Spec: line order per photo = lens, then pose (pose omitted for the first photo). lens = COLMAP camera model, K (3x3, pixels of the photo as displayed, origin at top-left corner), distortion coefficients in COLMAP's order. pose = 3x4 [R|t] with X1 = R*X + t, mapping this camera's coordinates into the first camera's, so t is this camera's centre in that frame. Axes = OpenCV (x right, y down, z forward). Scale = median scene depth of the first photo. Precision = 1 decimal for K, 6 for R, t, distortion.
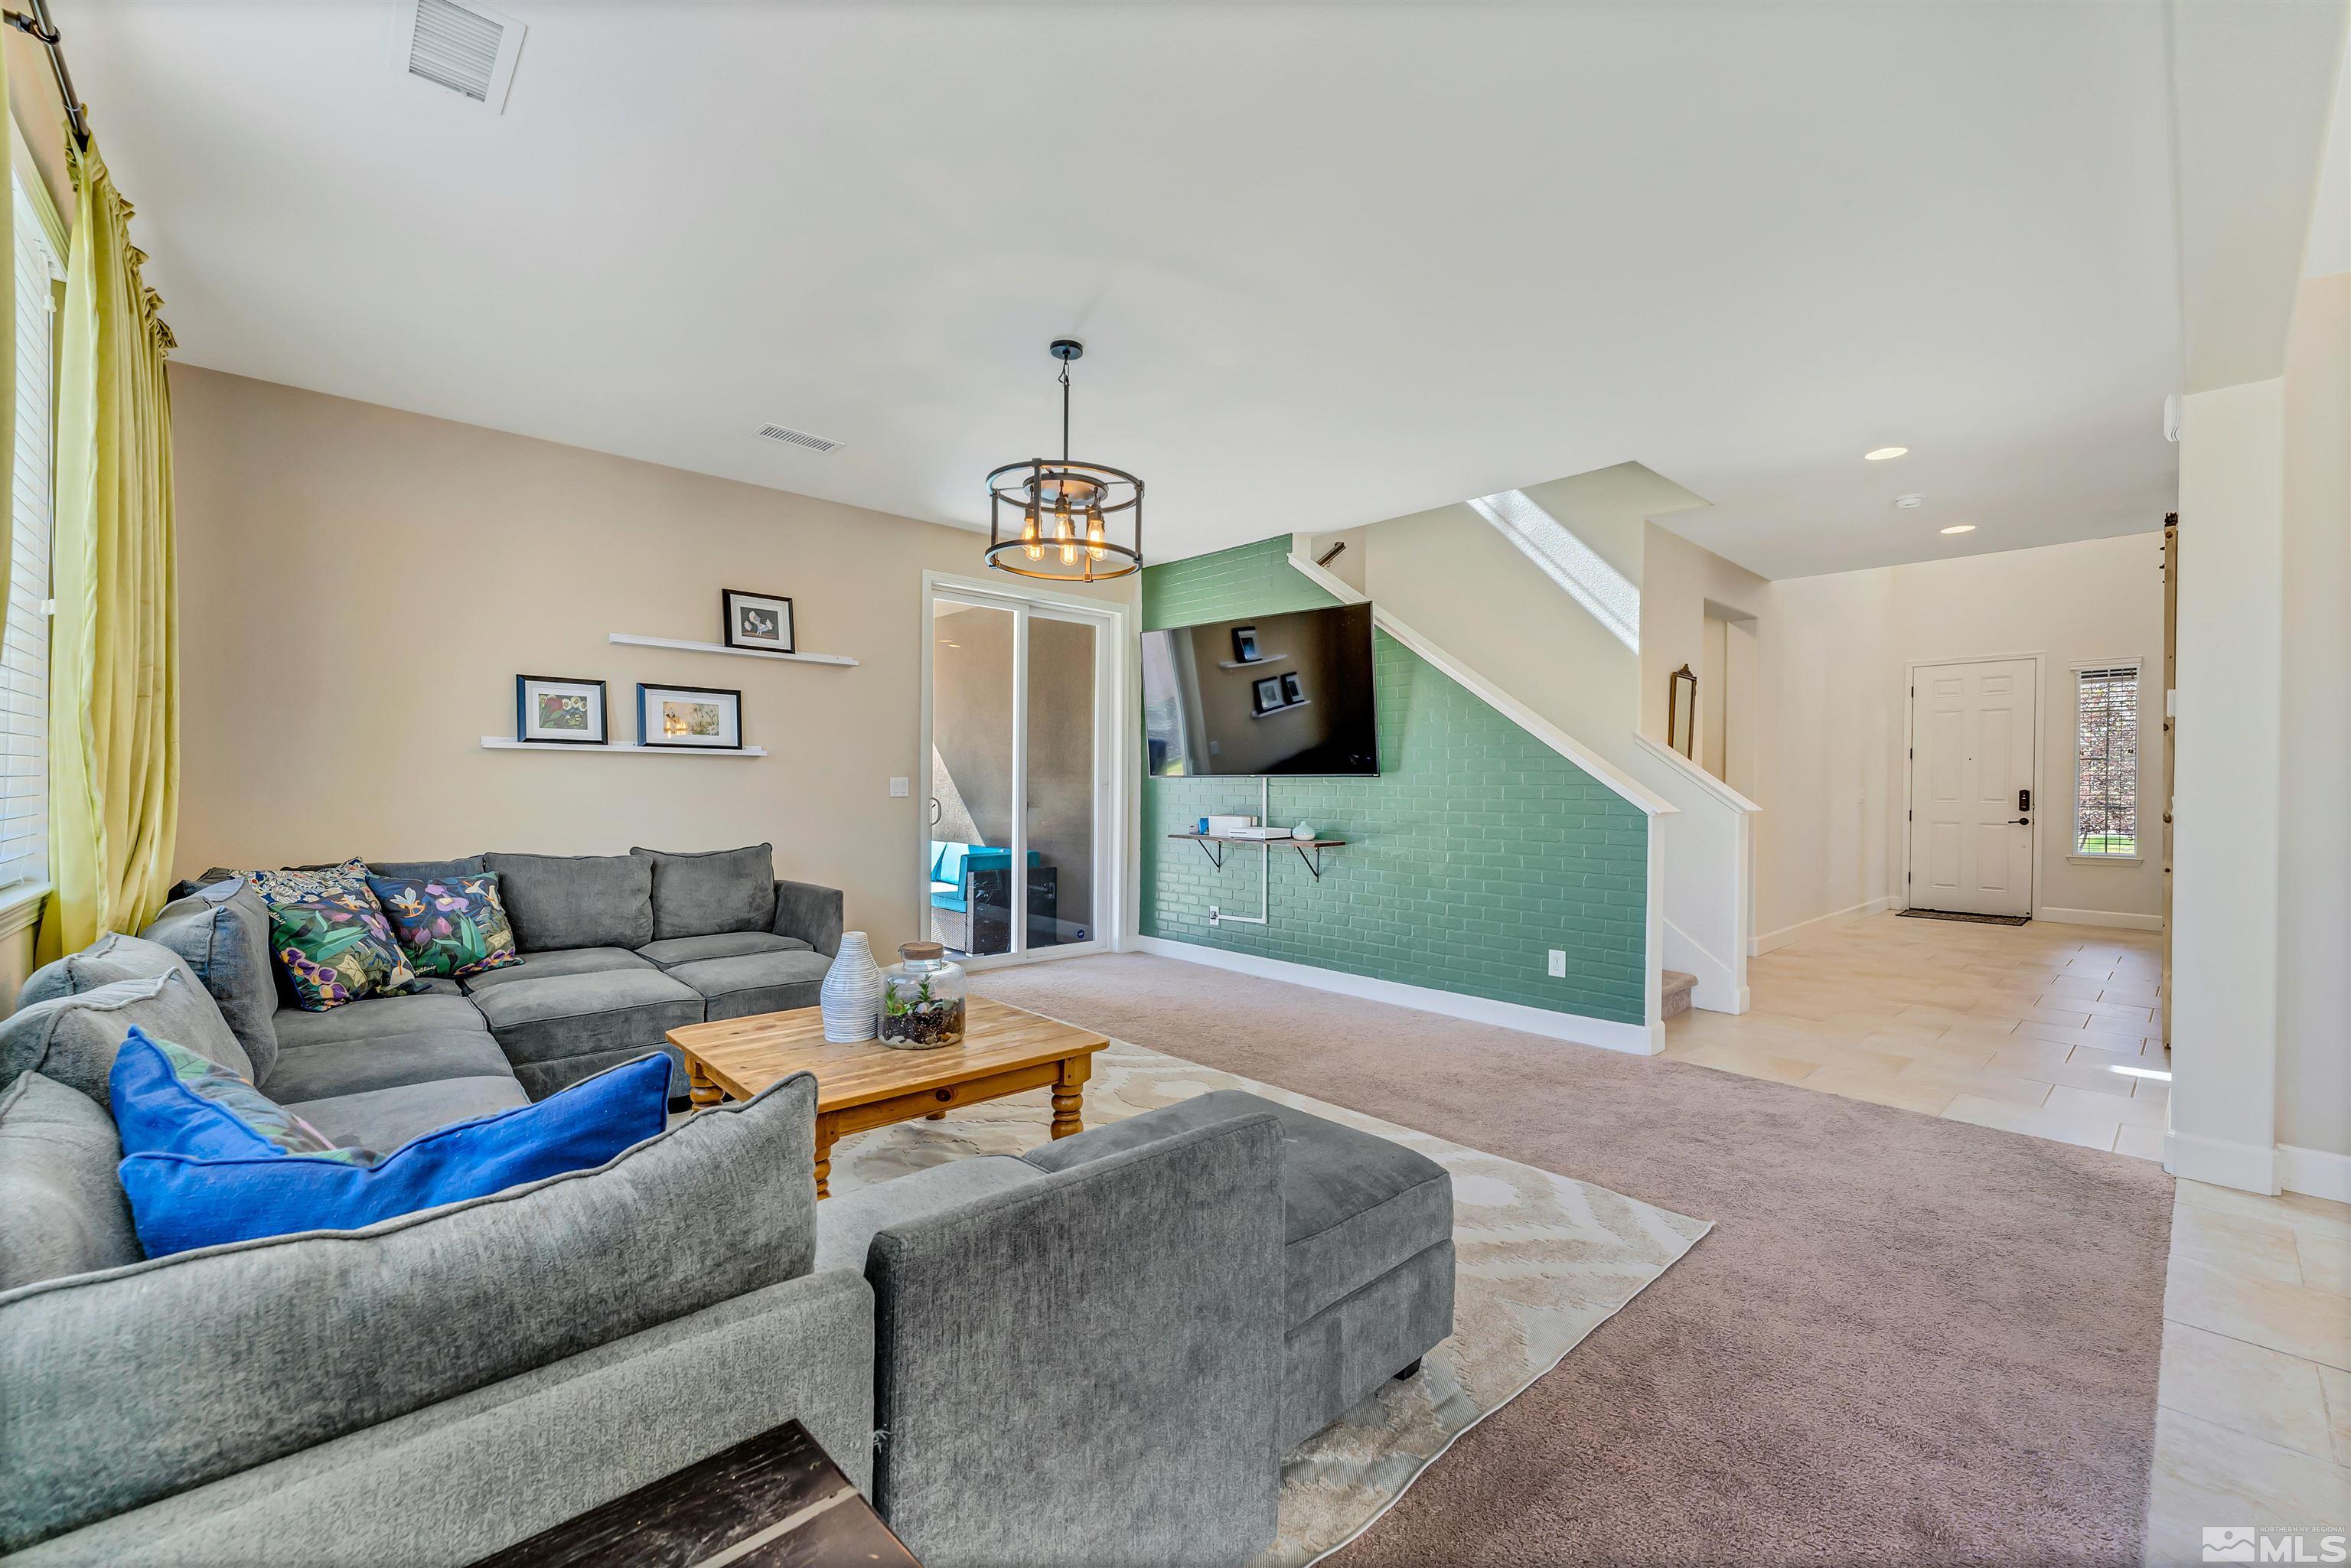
lens RADIAL K [[960.2, 0, 1167.0], [0, 960.2, 792.7], [0, 0, 1]] dist [-0.000224, -0.000399]
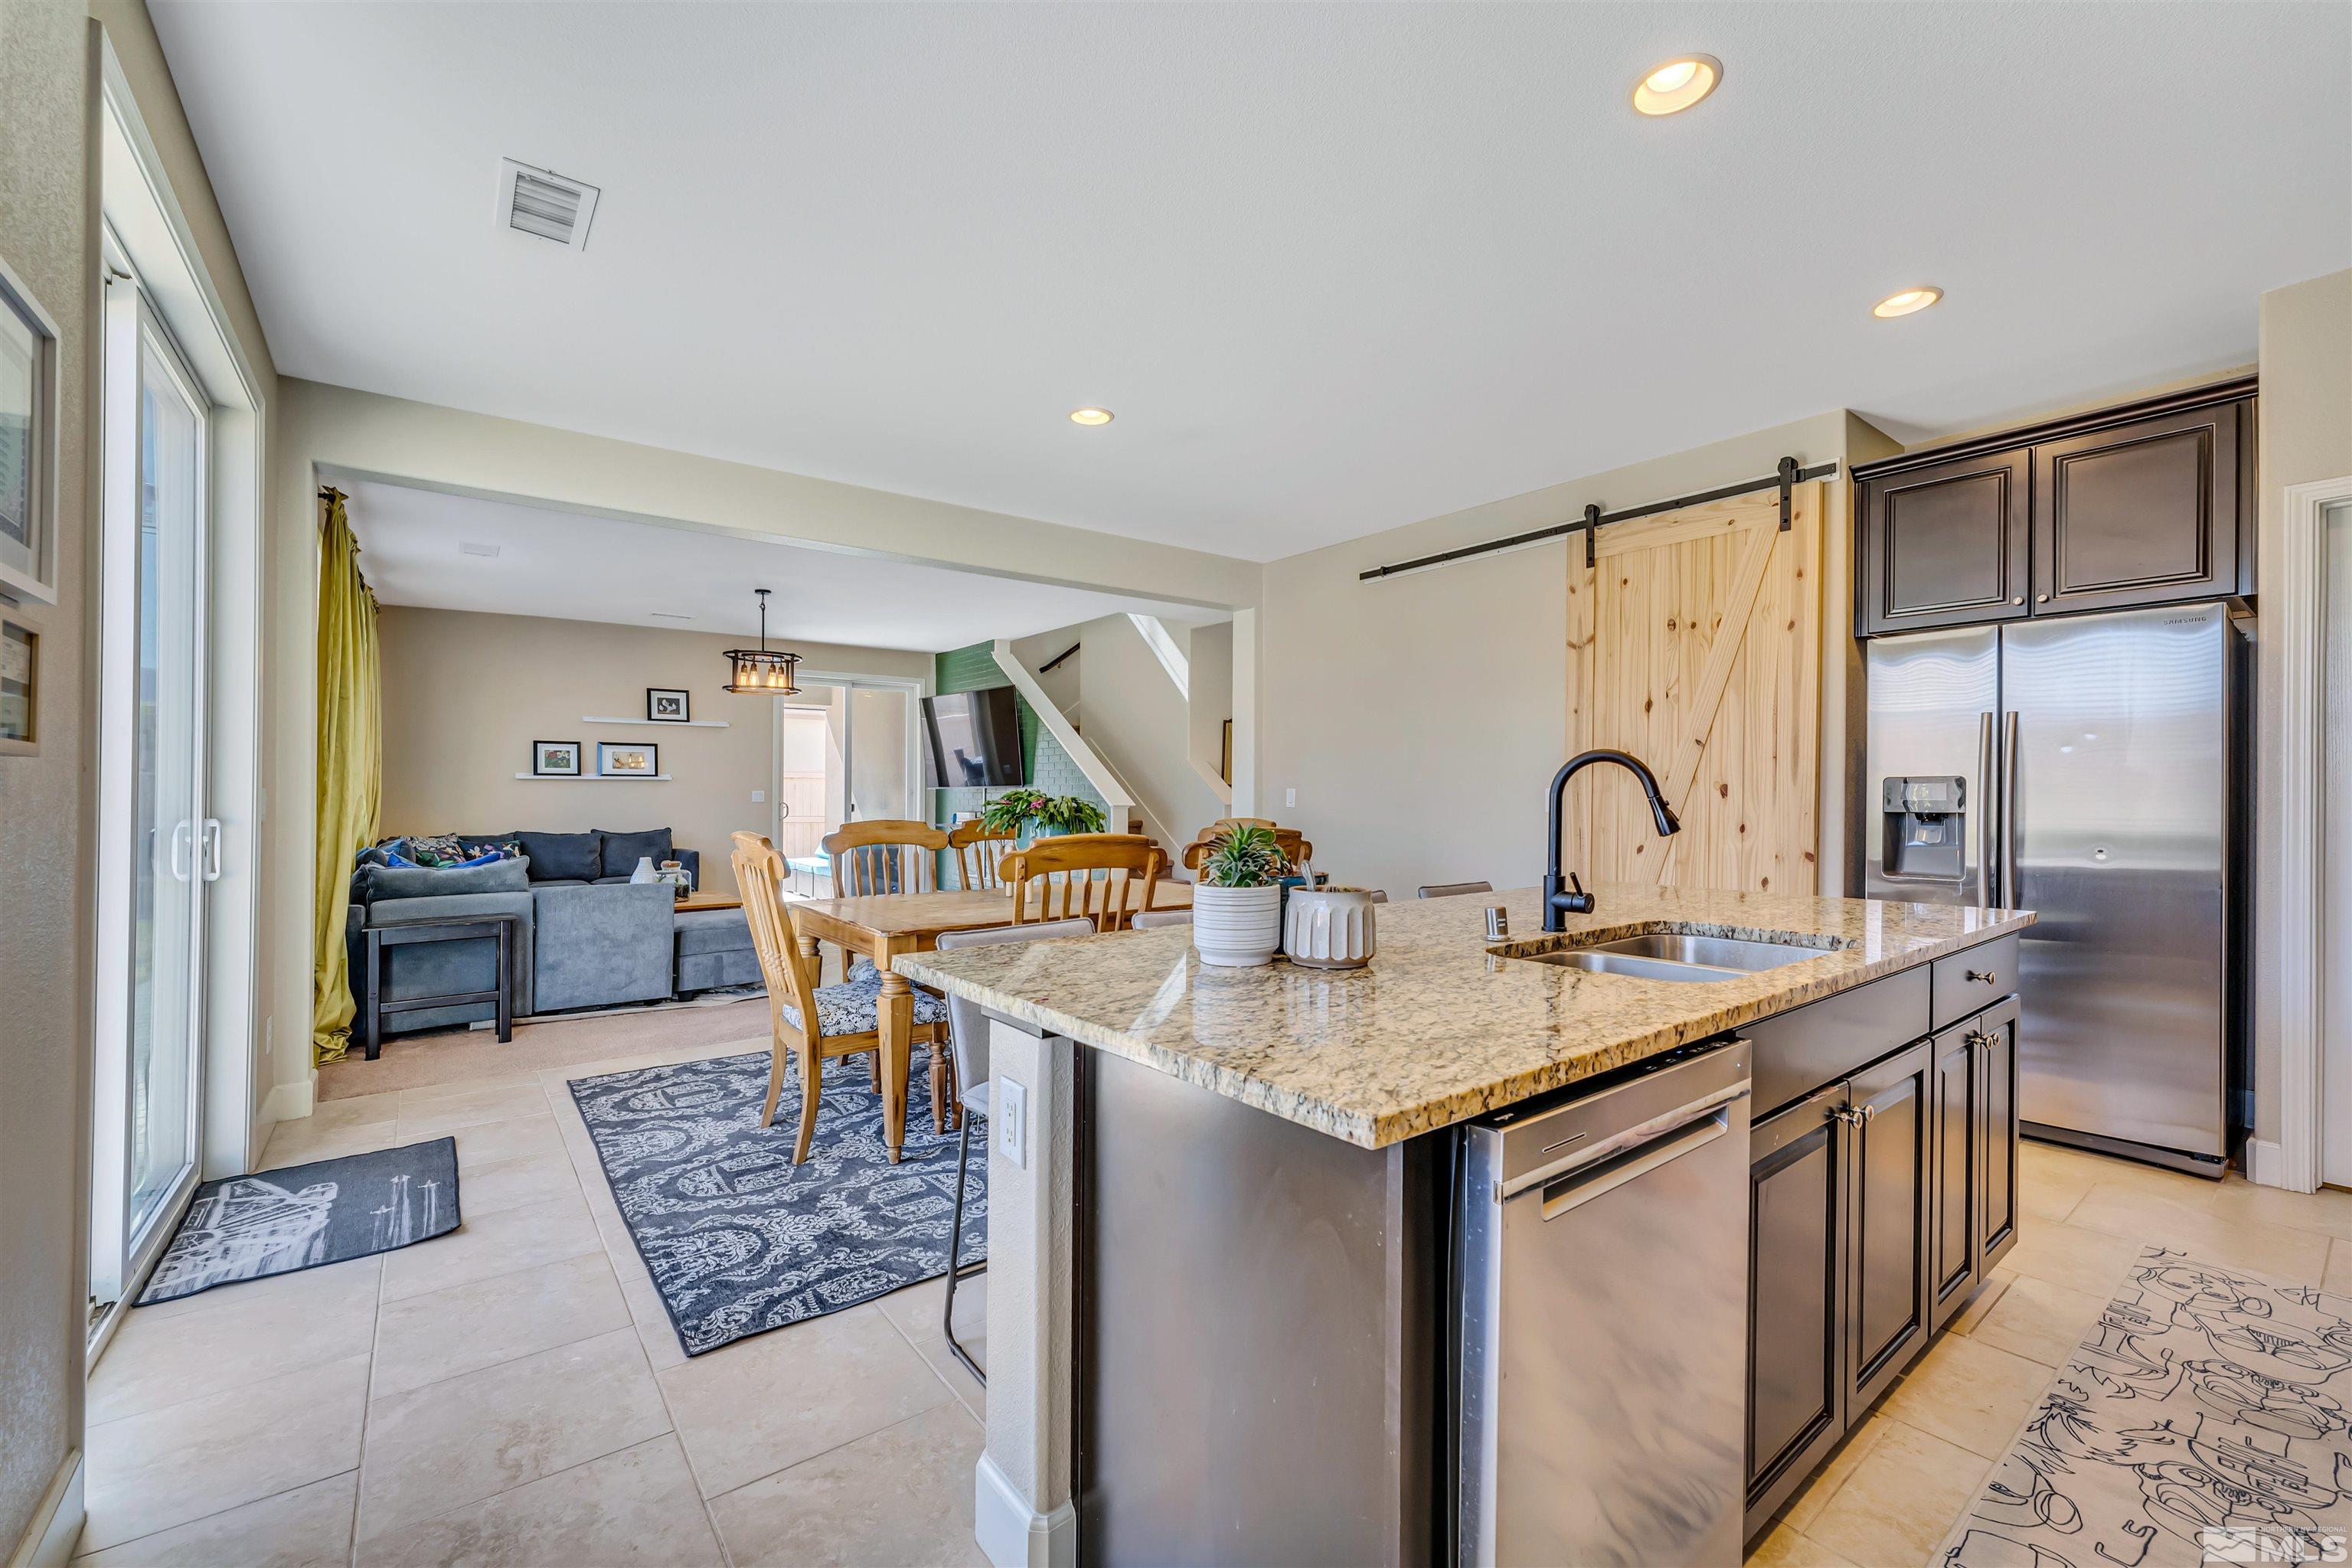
lens RADIAL K [[967.3, 0, 1176.9], [0, 967.3, 789.8], [0, 0, 1]] dist [0.000625, 0.000069]
pose [[0.996941, -0.010513, -0.077454, 0.743905], [0.009743, 0.999899, -0.010321, 0.009285], [0.077555, 0.009535, 0.996943, -0.819376]]
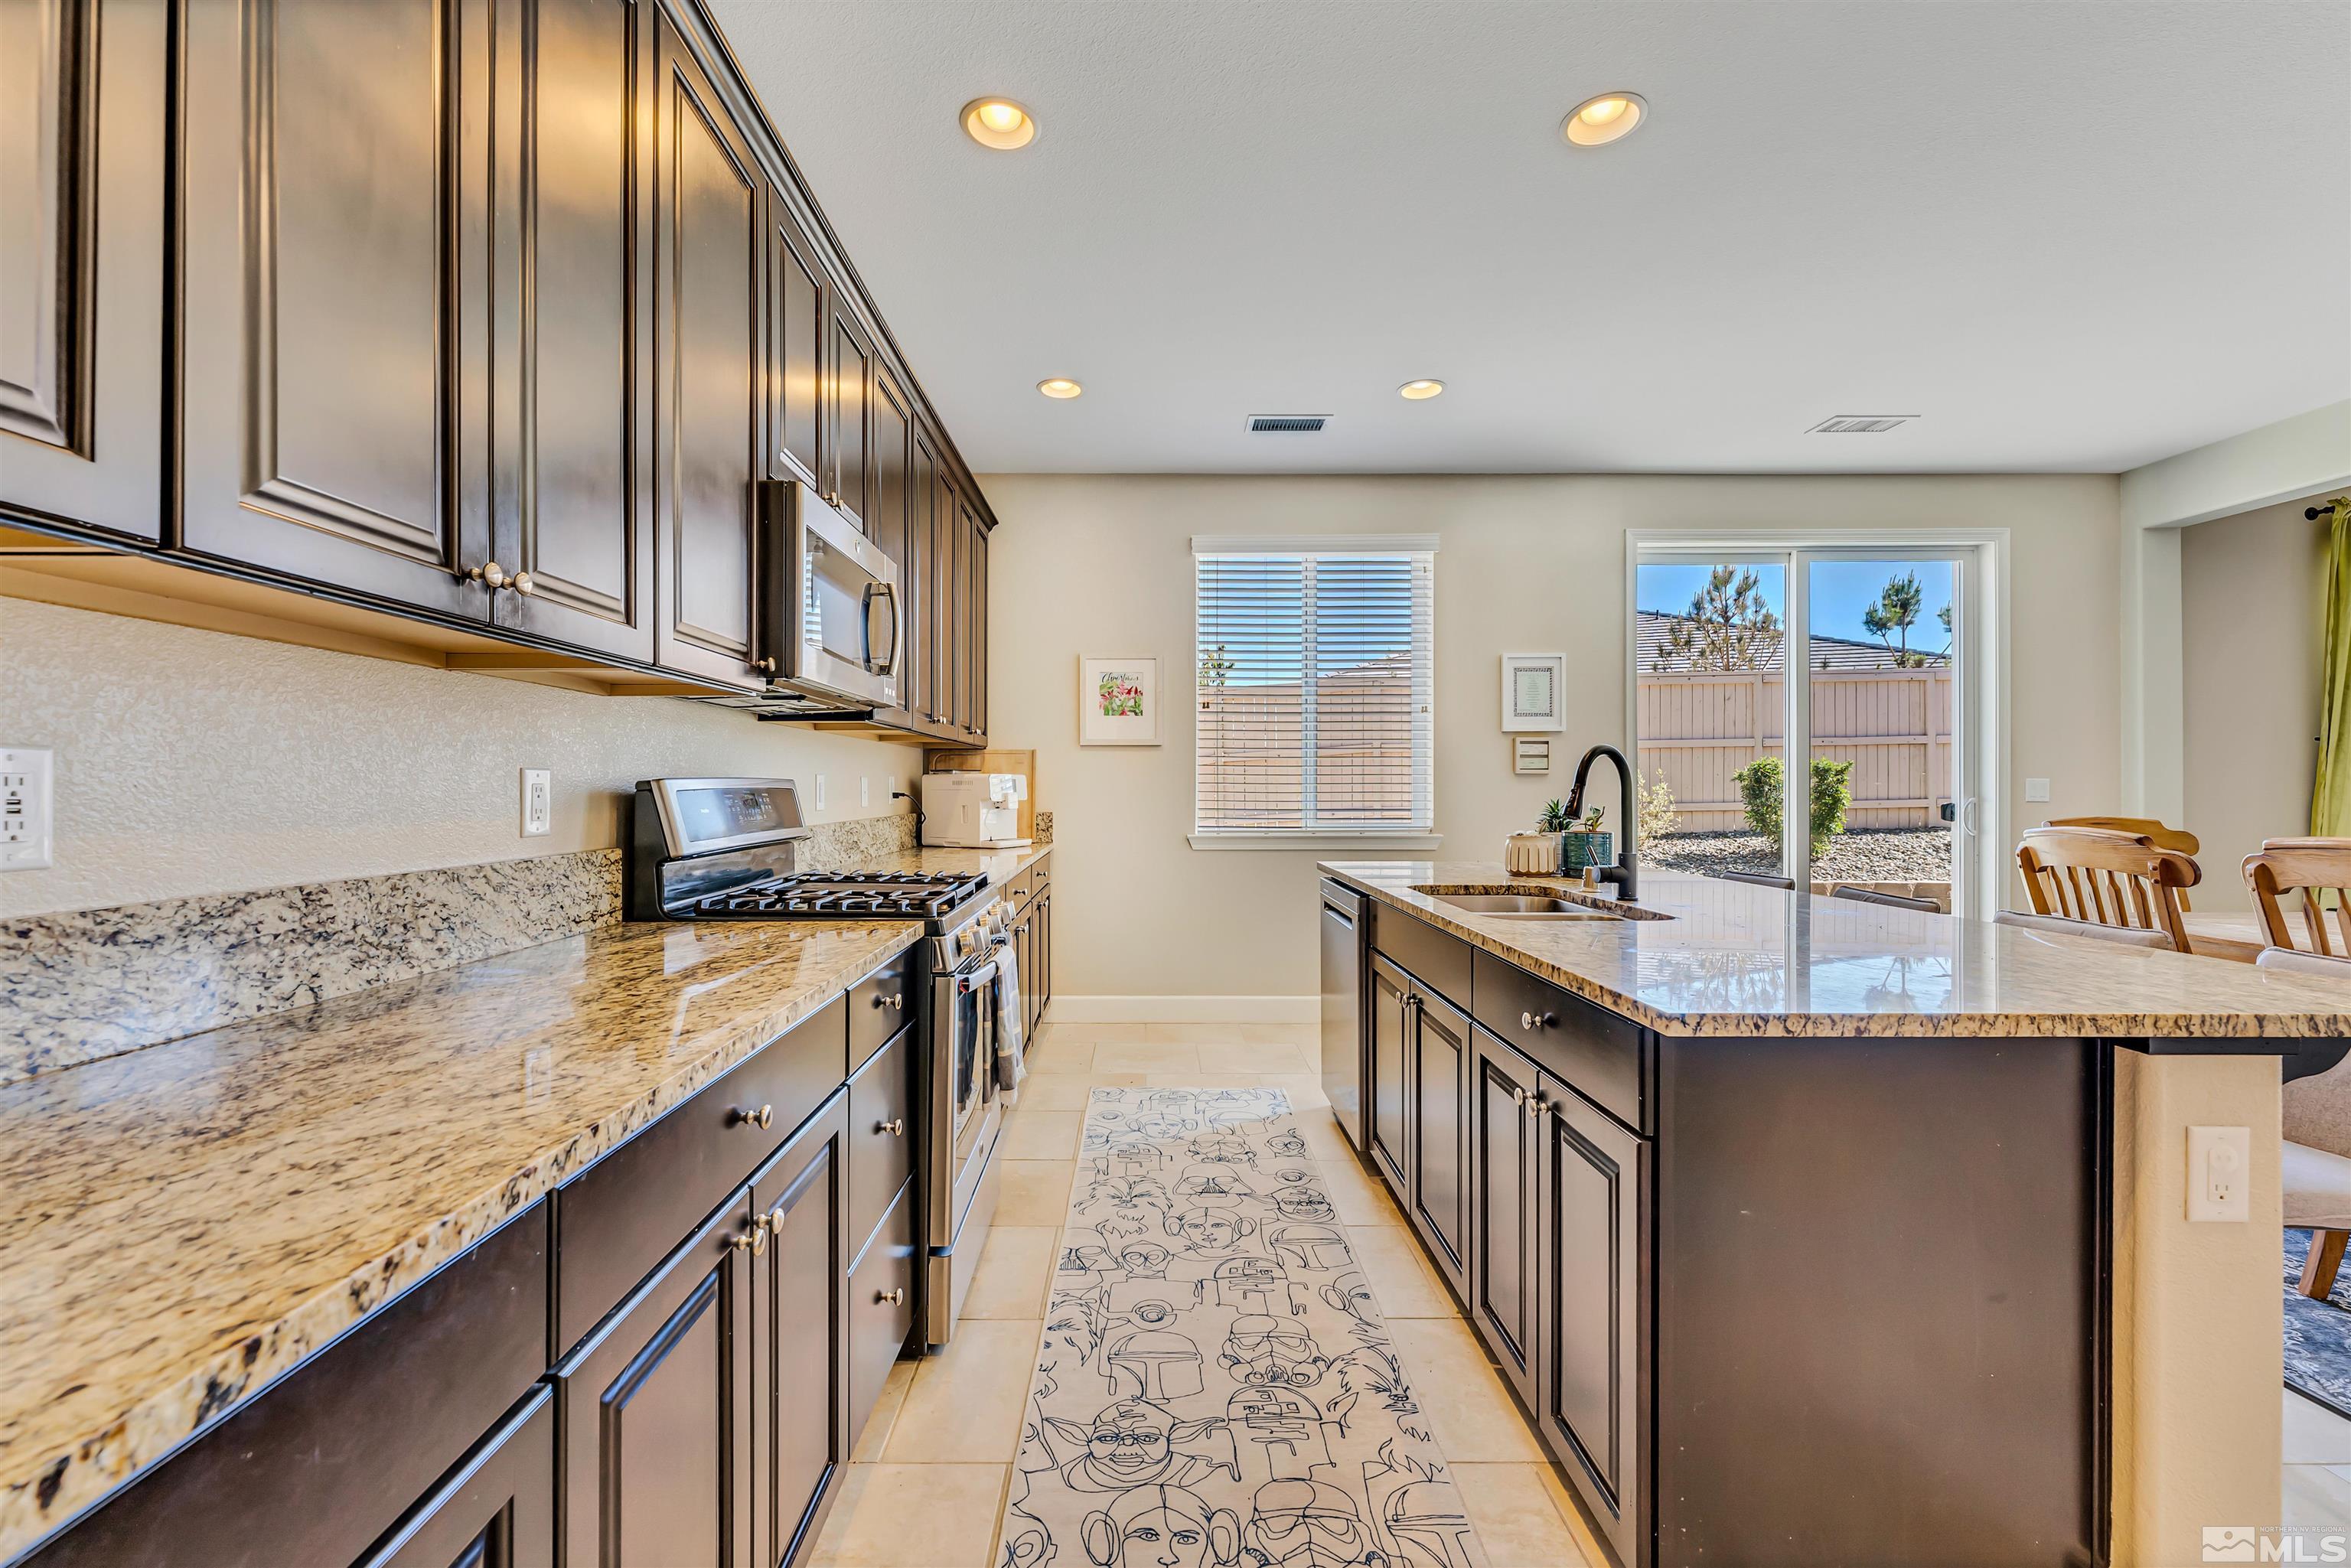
lens RADIAL K [[974.6, 0, 1154.1], [0, 974.6, 786.2], [0, 0, 1]] dist [-0.000721, -0.000103]
pose [[-0.665782, -0.009131, -0.746091, 1.478443], [-0.010160, 0.999943, -0.003171, 0.014811], [0.746077, 0.005469, -0.665837, -0.169546]]
